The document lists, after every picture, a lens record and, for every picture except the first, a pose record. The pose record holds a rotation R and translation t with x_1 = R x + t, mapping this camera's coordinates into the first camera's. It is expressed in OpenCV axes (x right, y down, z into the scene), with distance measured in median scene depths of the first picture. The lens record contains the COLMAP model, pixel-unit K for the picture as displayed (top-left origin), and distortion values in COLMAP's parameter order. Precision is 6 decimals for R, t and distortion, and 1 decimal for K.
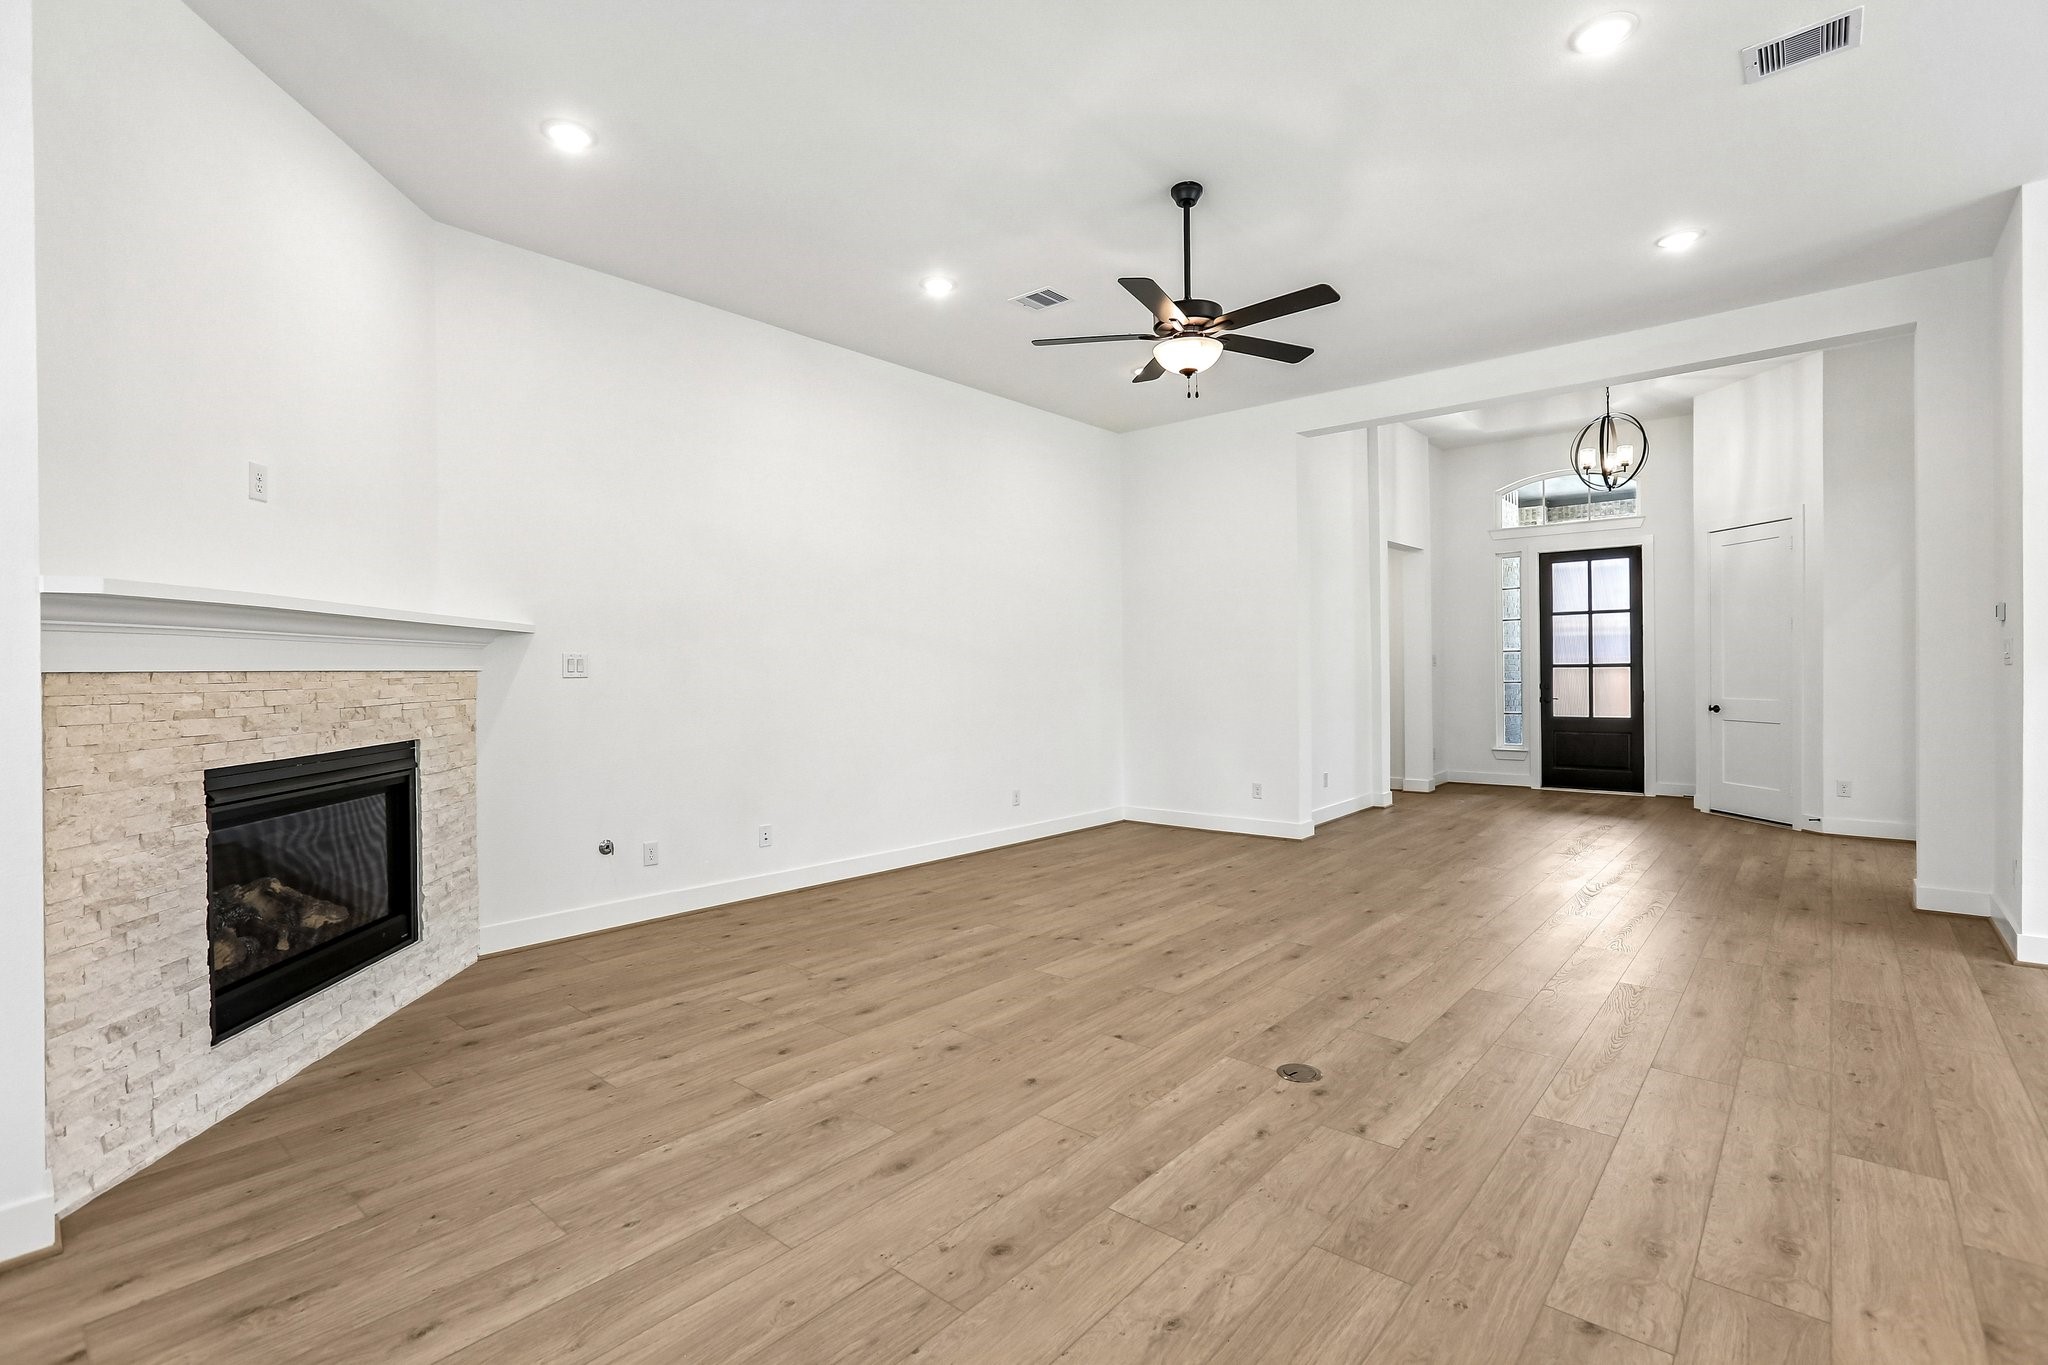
lens RADIAL K [[940.7, 0, 1025.6], [0, 940.7, 669.6], [0, 0, 1]] dist [-0.039793, 0.020561]
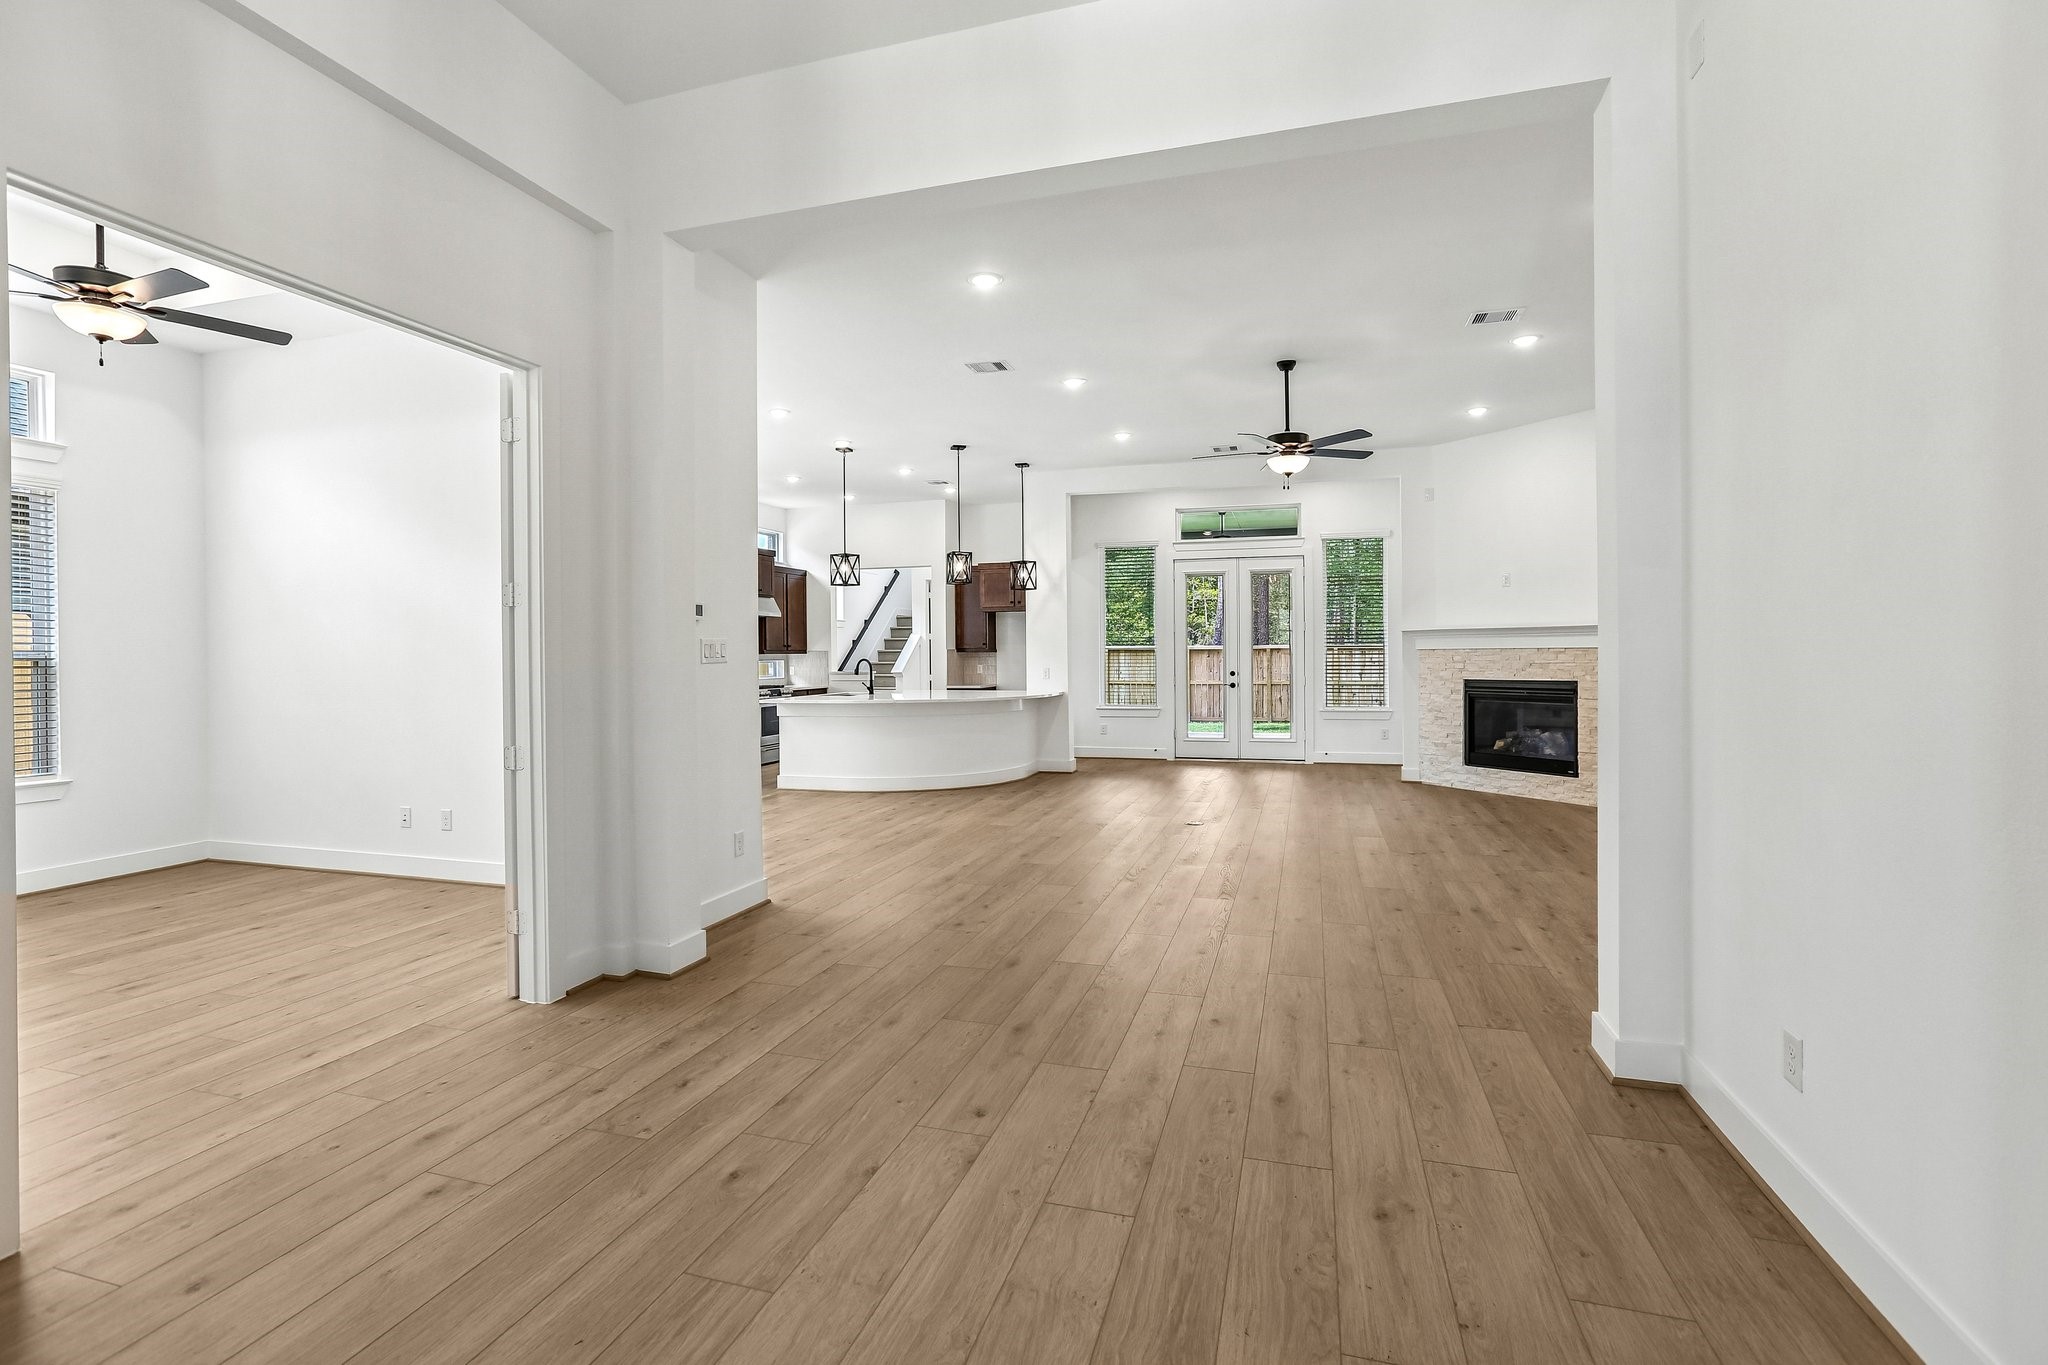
lens RADIAL K [[953.2, 0, 1021.5], [0, 953.2, 643.8], [0, 0, 1]] dist [-0.040728, 0.017912]
pose [[-0.912698, 0.013502, -0.408412, 1.352165], [0.016772, 0.999850, -0.004427, -0.019295], [0.408291, -0.010890, -0.912787, 2.443746]]
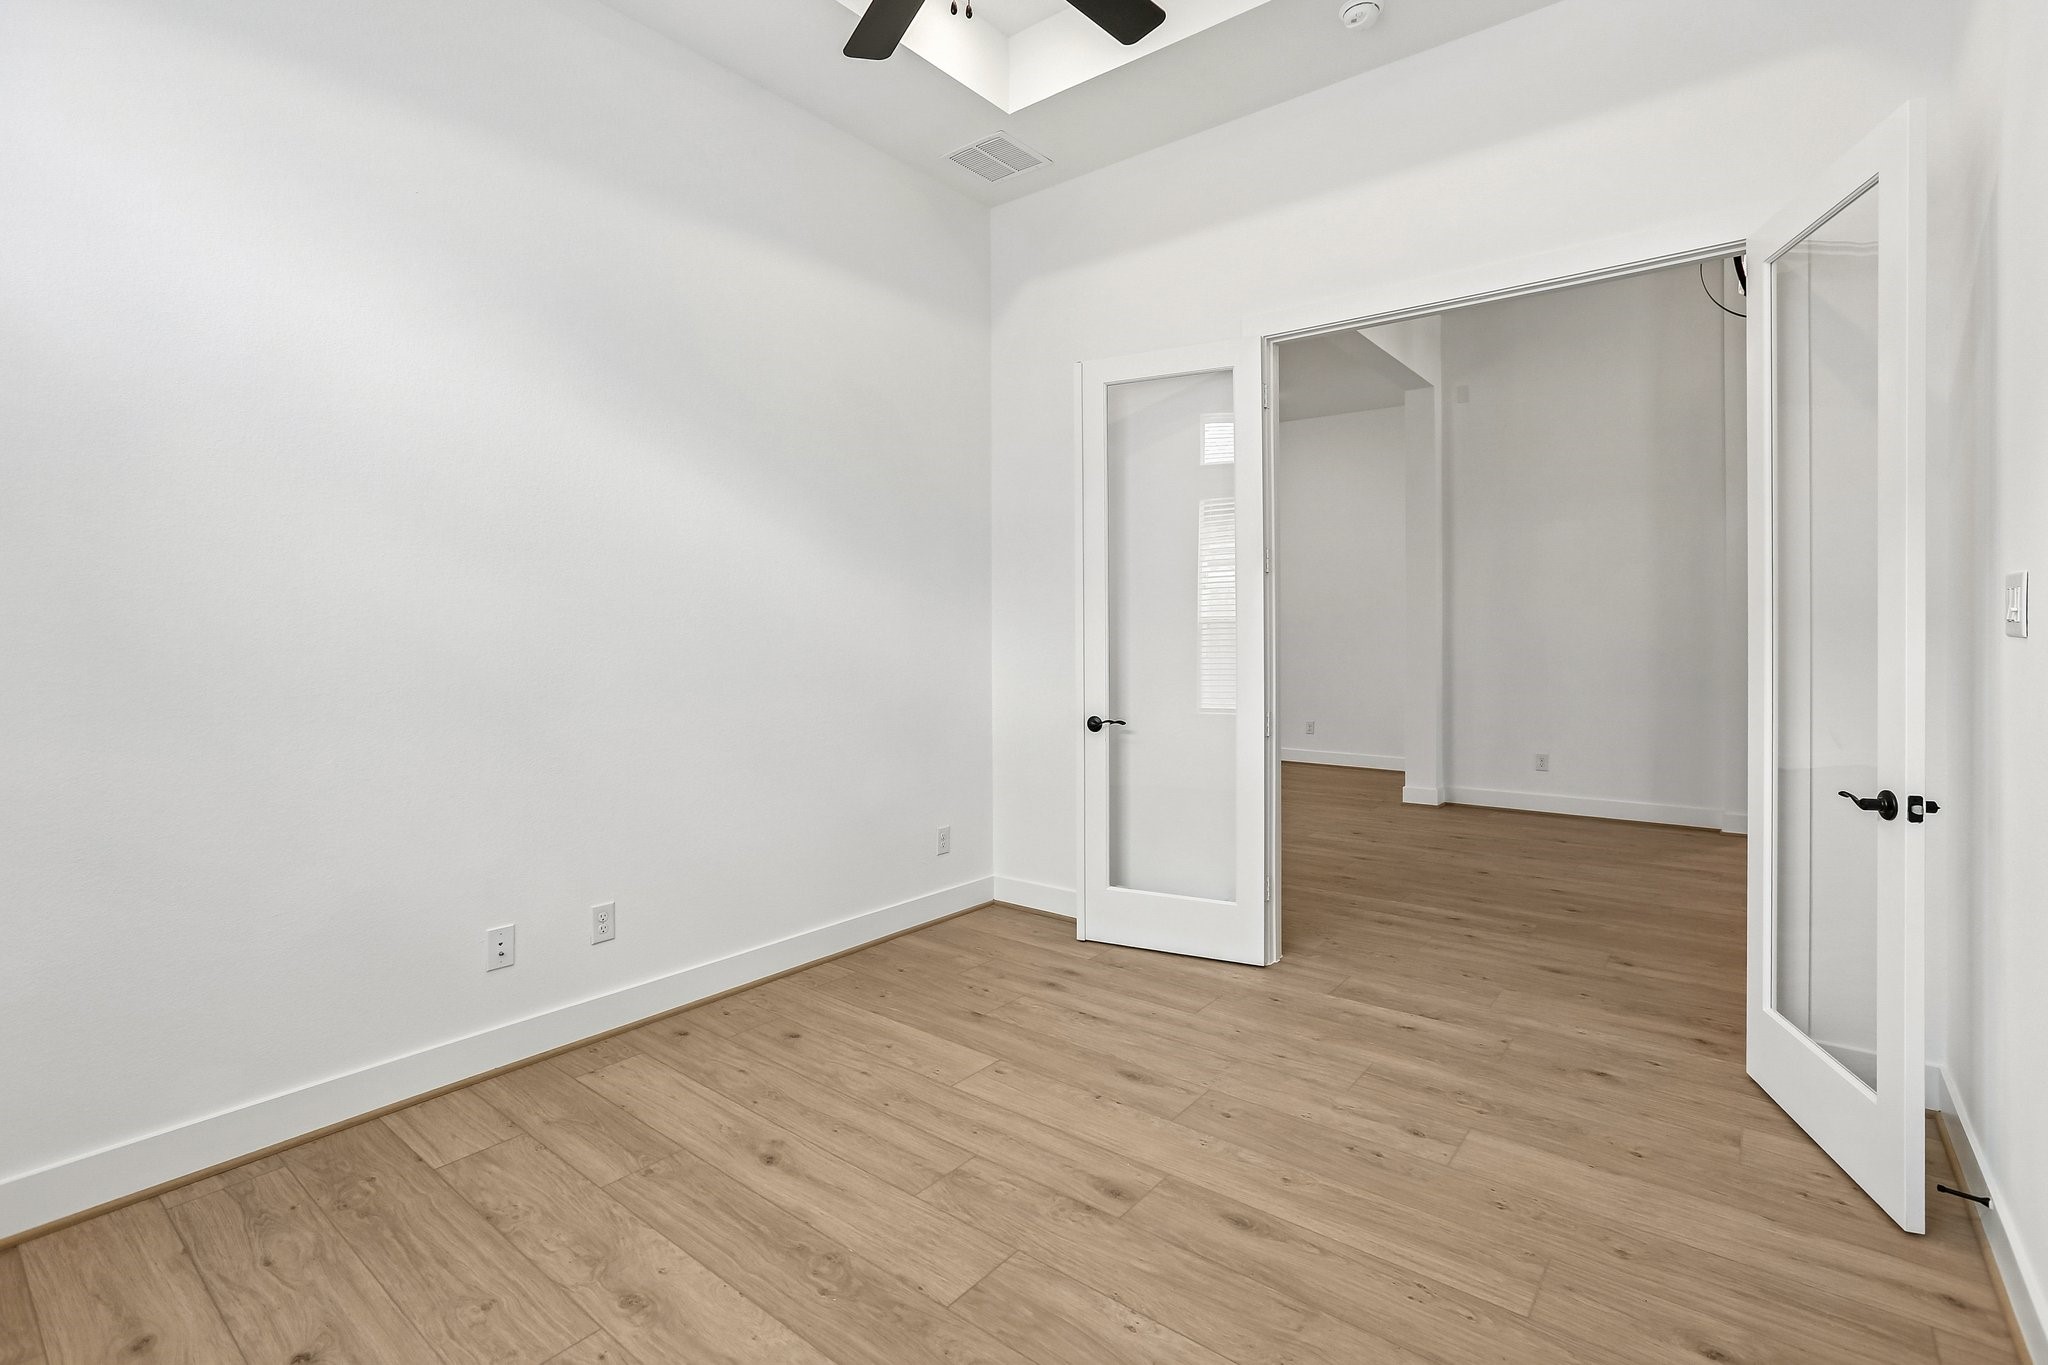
lens RADIAL K [[953.2, 0, 1021.5], [0, 953.2, 643.8], [0, 0, 1]] dist [-0.040728, 0.017912]
pose [[0.042983, 0.023776, -0.998793, 2.408343], [0.001313, 0.999715, 0.023854, -0.024149], [0.999075, -0.002337, 0.042940, 1.035314]]
